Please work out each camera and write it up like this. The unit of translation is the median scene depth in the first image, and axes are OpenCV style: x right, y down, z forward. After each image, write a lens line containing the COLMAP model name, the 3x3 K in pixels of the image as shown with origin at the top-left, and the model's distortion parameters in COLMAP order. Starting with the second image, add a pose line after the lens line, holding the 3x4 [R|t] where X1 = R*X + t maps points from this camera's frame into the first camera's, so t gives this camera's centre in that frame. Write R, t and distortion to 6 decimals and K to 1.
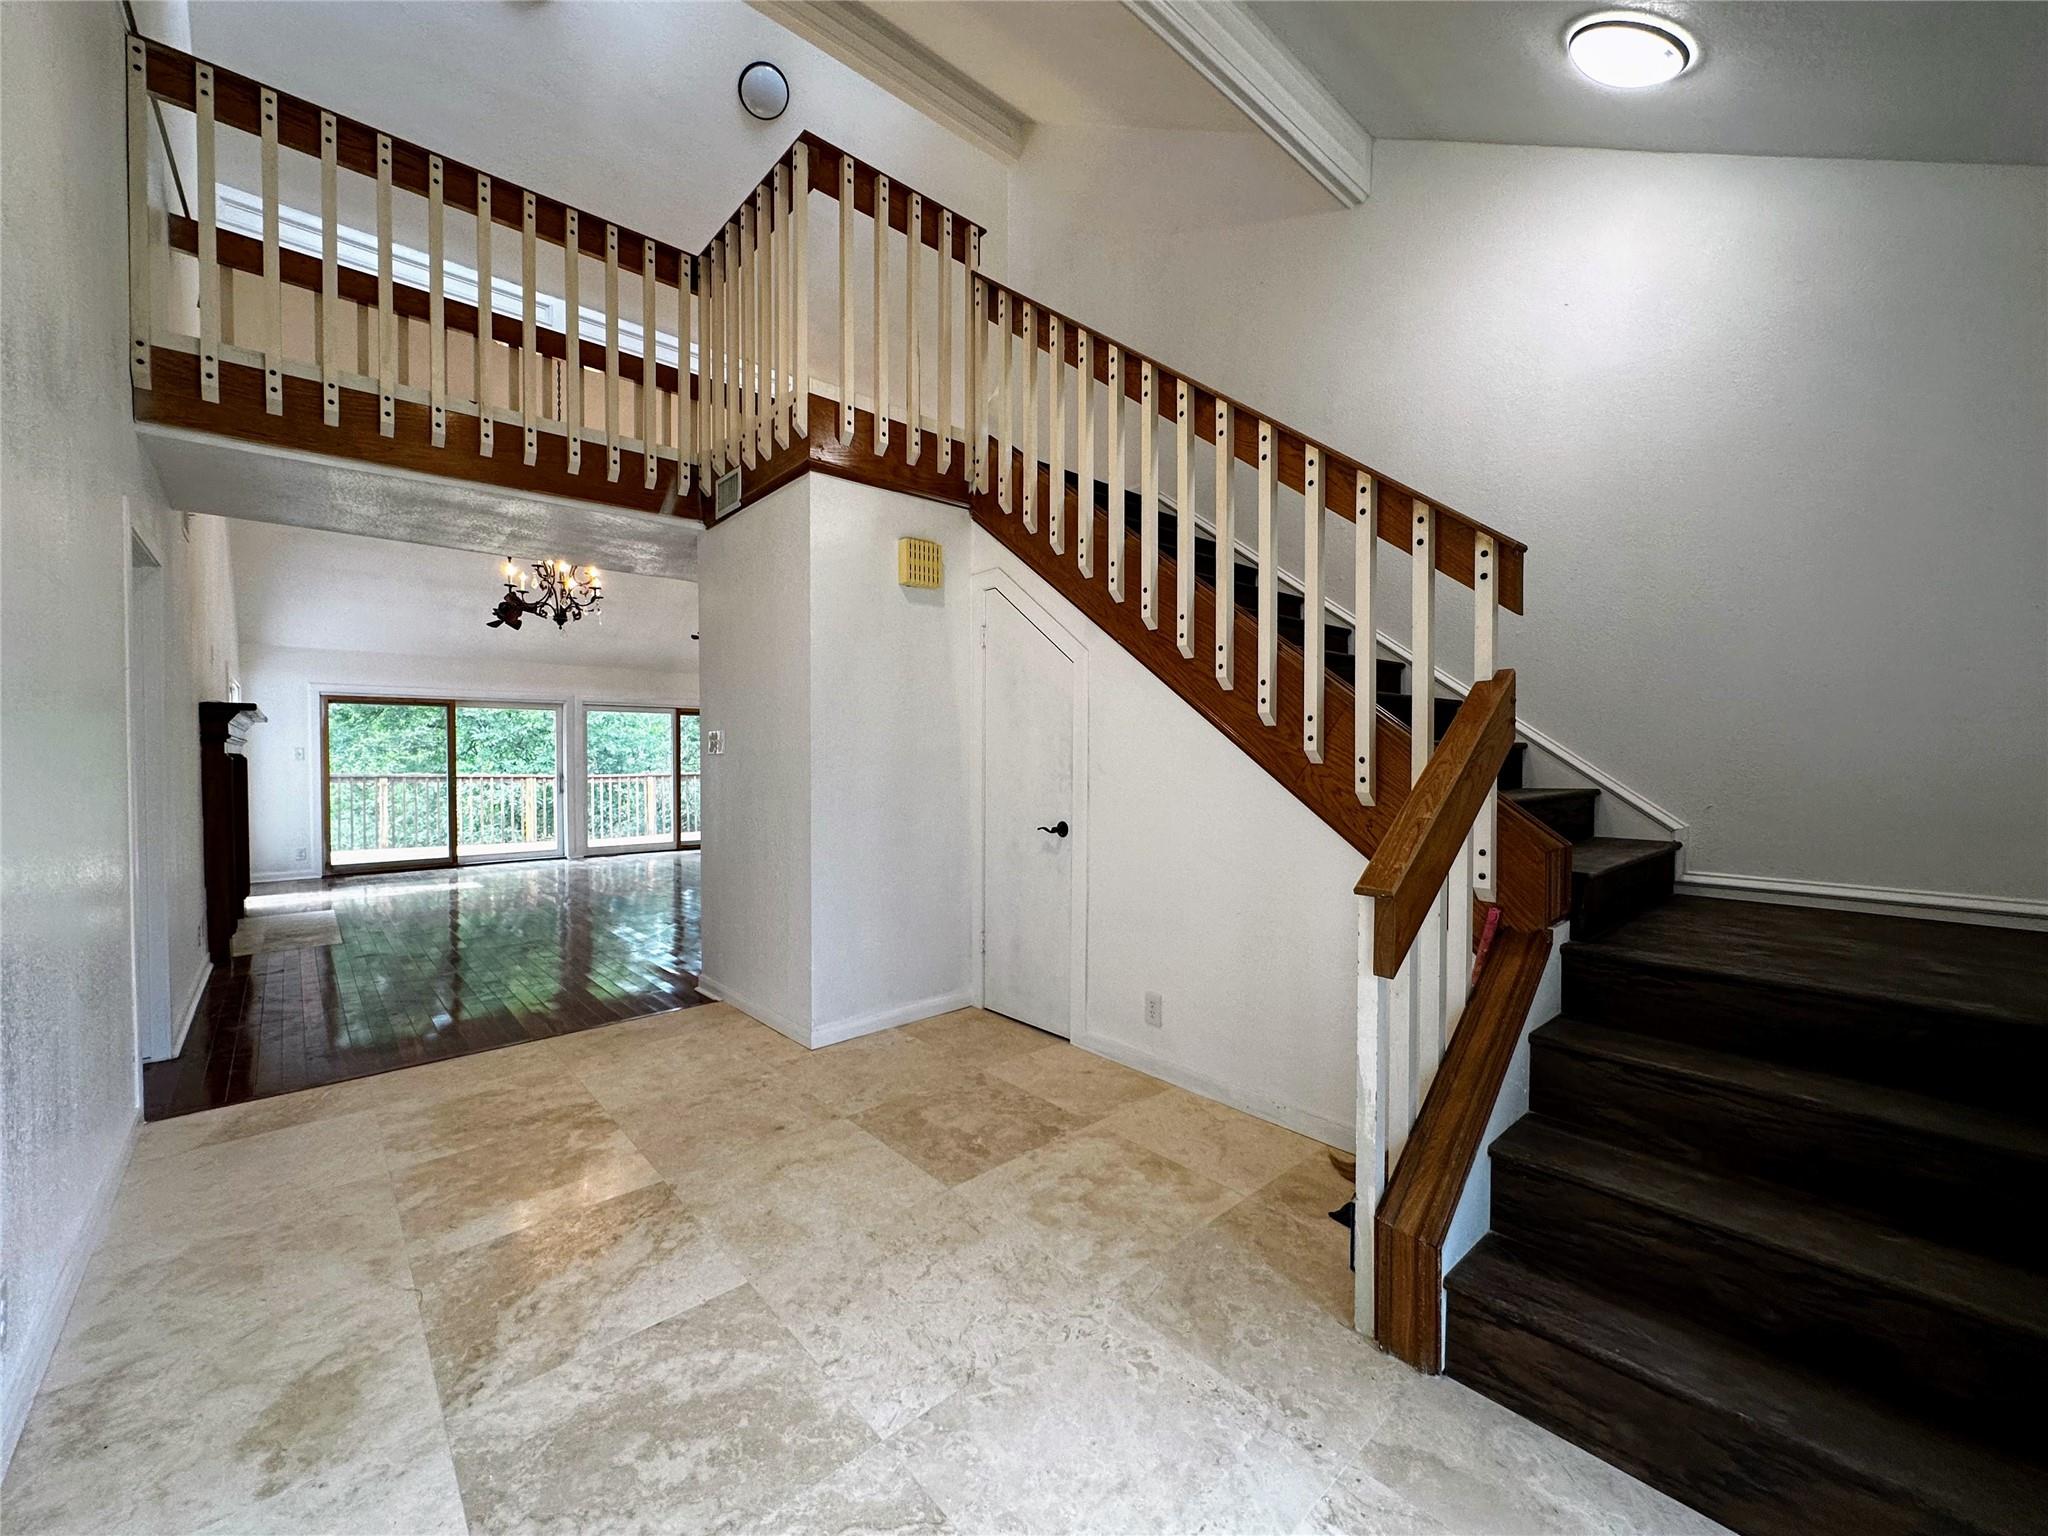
lens RADIAL K [[817.9, 0, 1025.6], [0, 817.9, 766.4], [0, 0, 1]] dist [-0.001576, 0.001444]
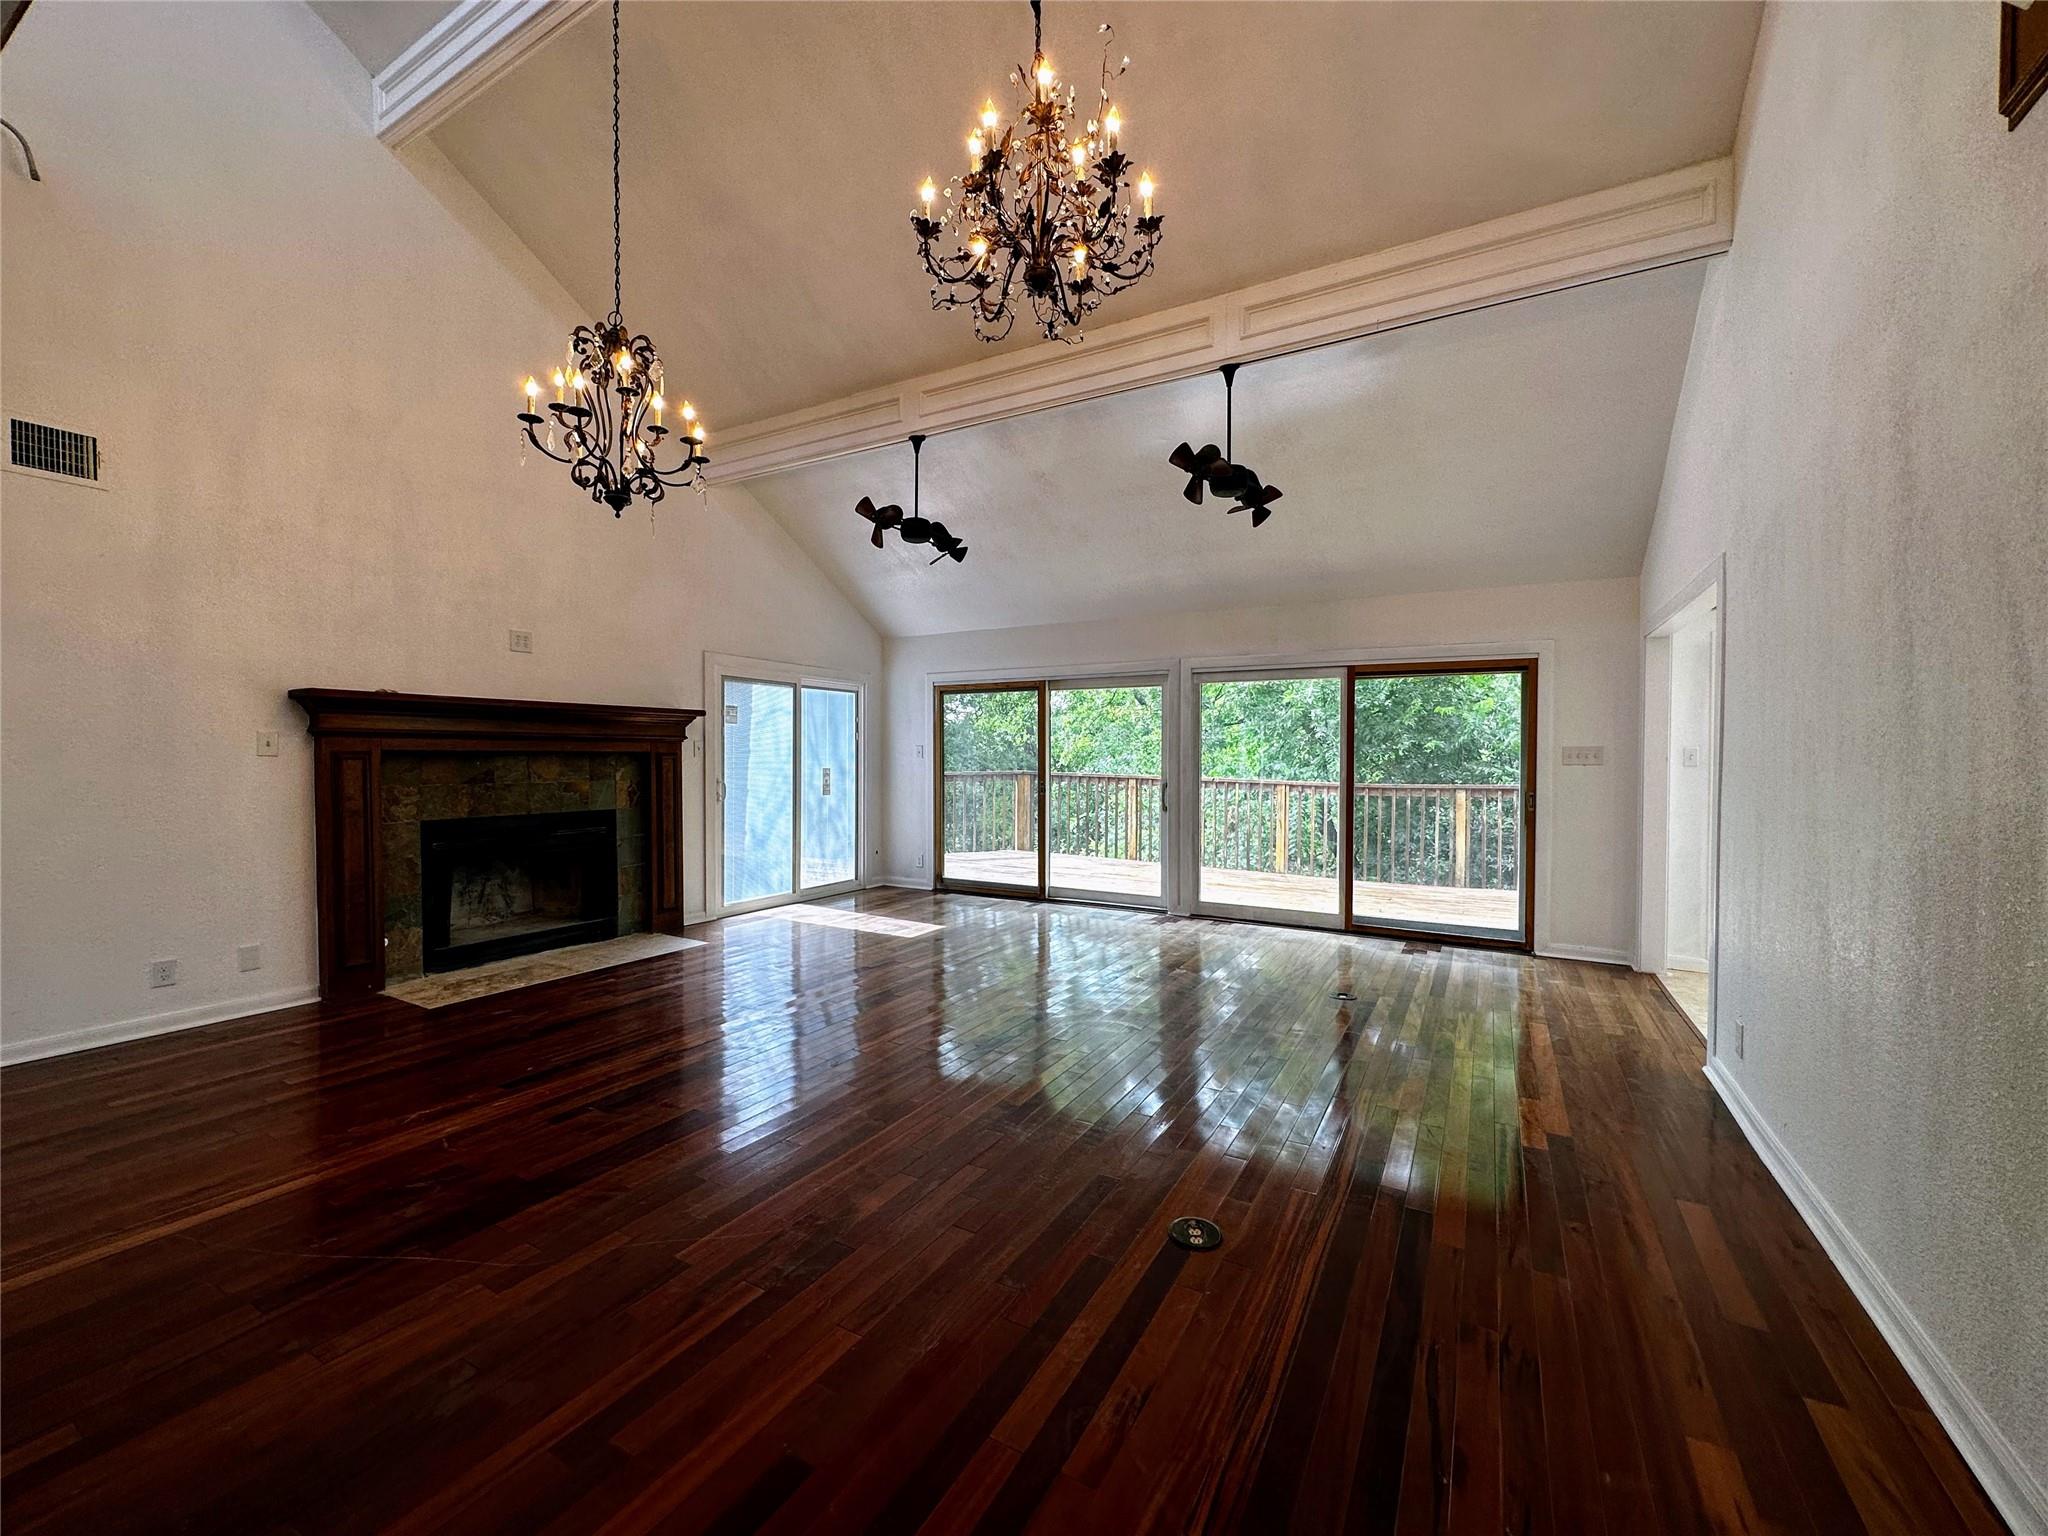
lens RADIAL K [[817.9, 0, 1022.3], [0, 817.9, 767.8], [0, 0, 1]] dist [-0.001576, 0.001444]
pose [[0.318580, 0.015546, -0.947769, 0.014309], [-0.015895, 0.999813, 0.011057, -0.008634], [0.947763, 0.011542, 0.318767, 0.736309]]
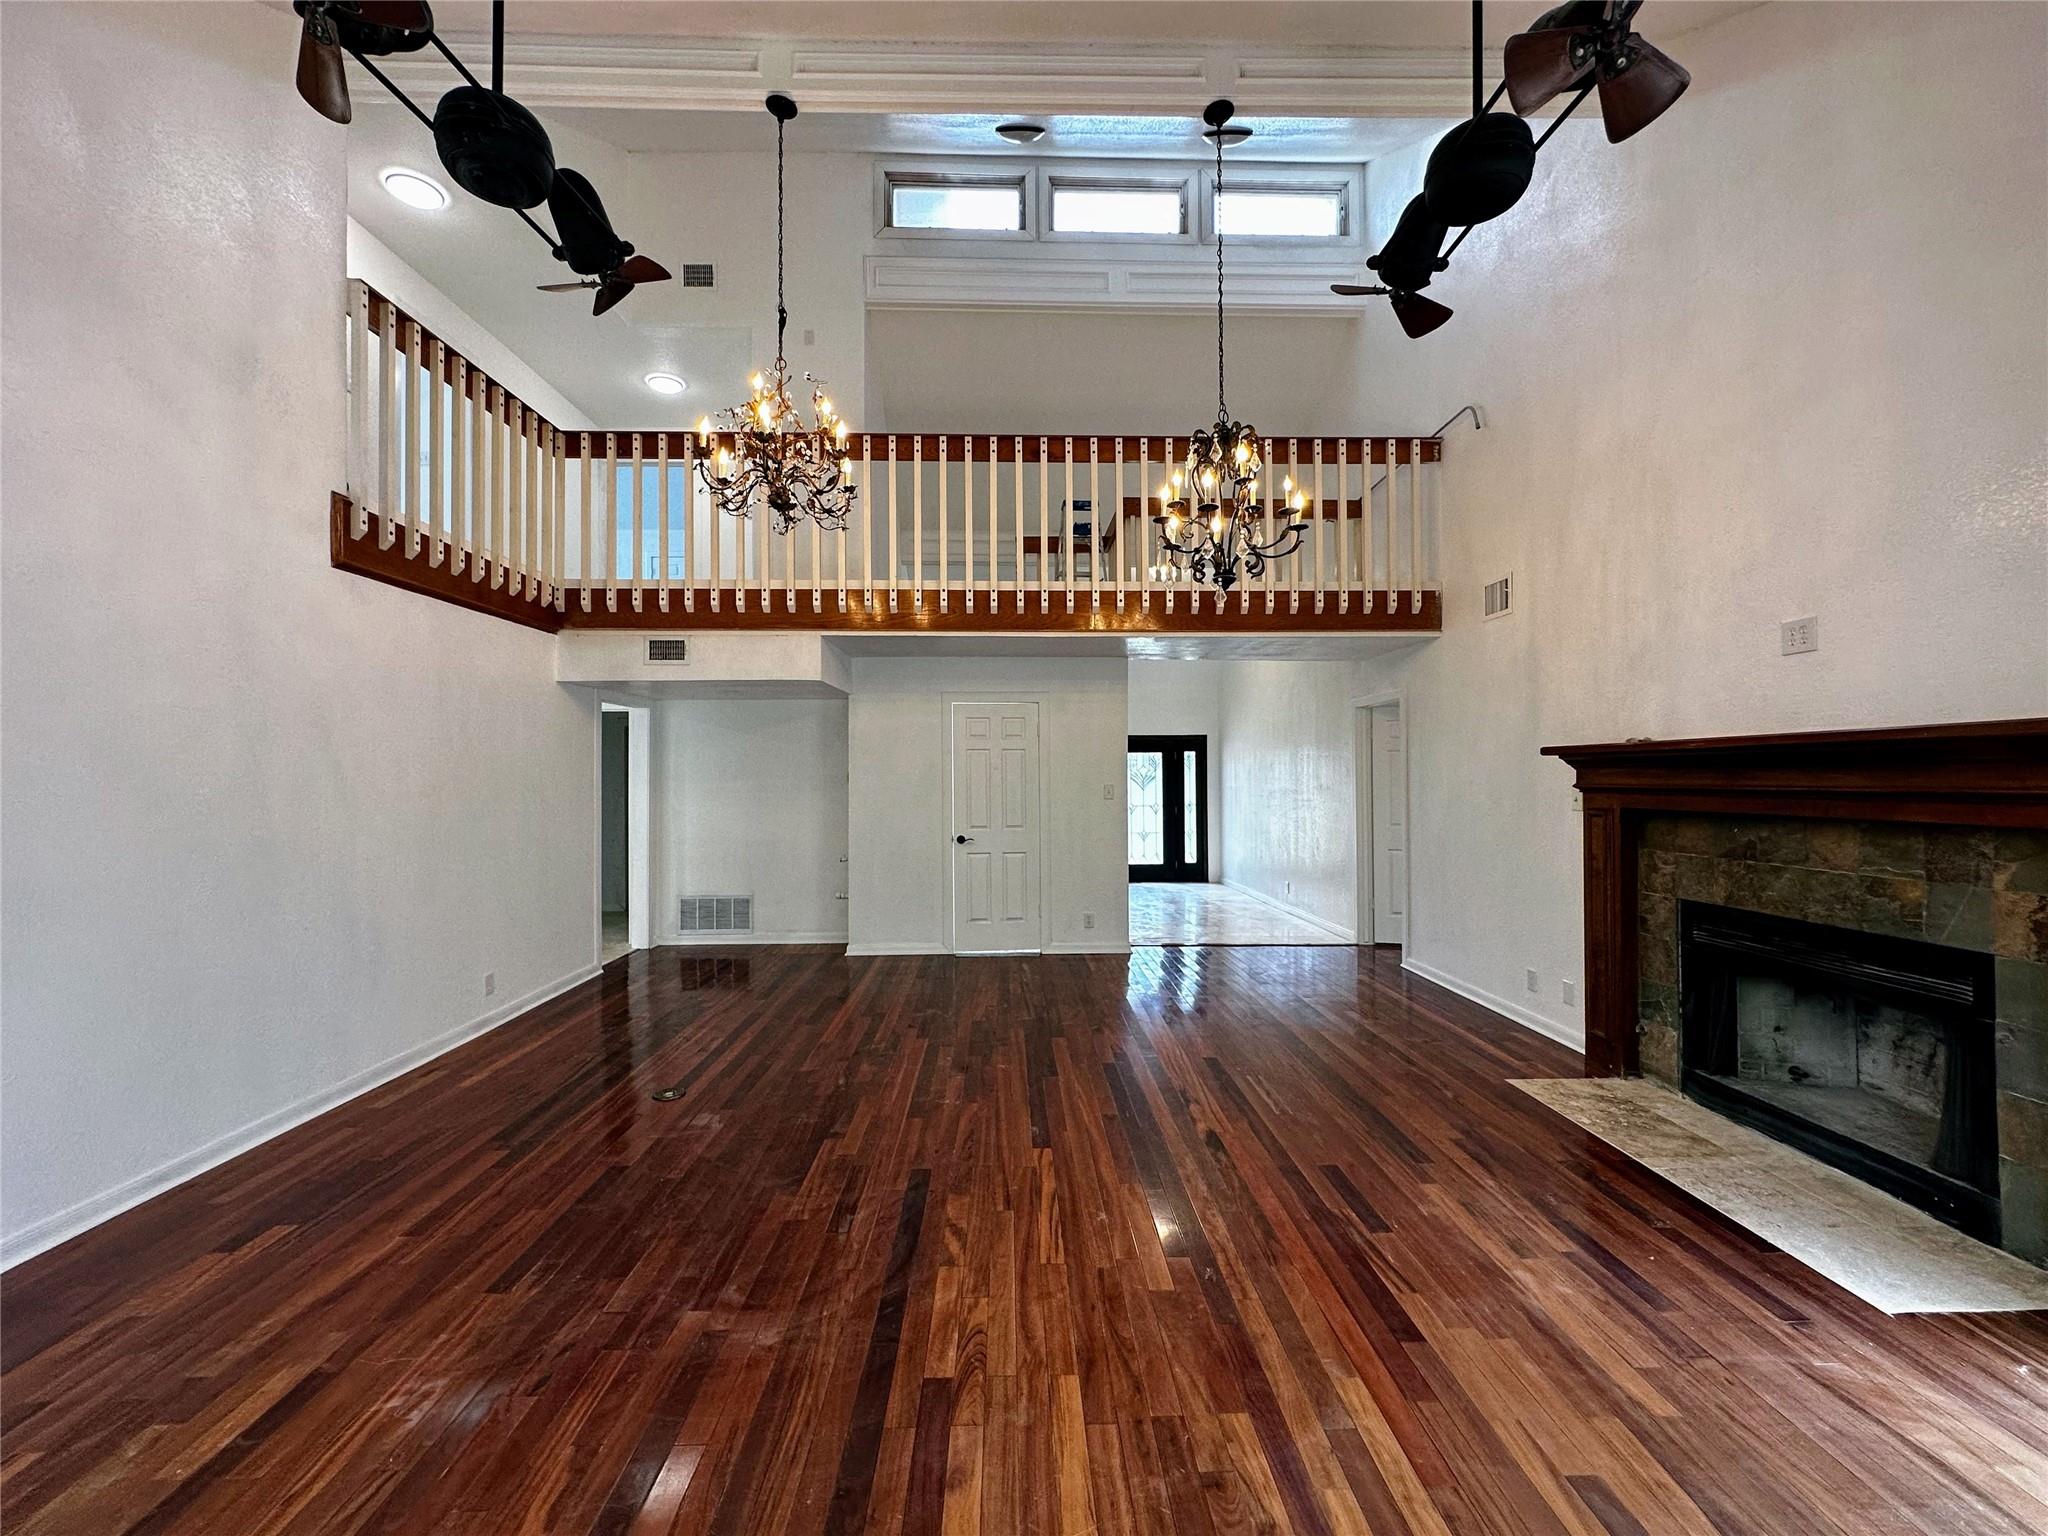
lens RADIAL K [[817.9, 0, 1031.4], [0, 817.9, 768.8], [0, 0, 1]] dist [-0.001576, 0.001444]
pose [[-0.763573, 0.014627, 0.645555, -0.364958], [0.018284, 0.999832, -0.001028, -0.023815], [-0.645462, 0.011018, -0.763713, 0.934372]]
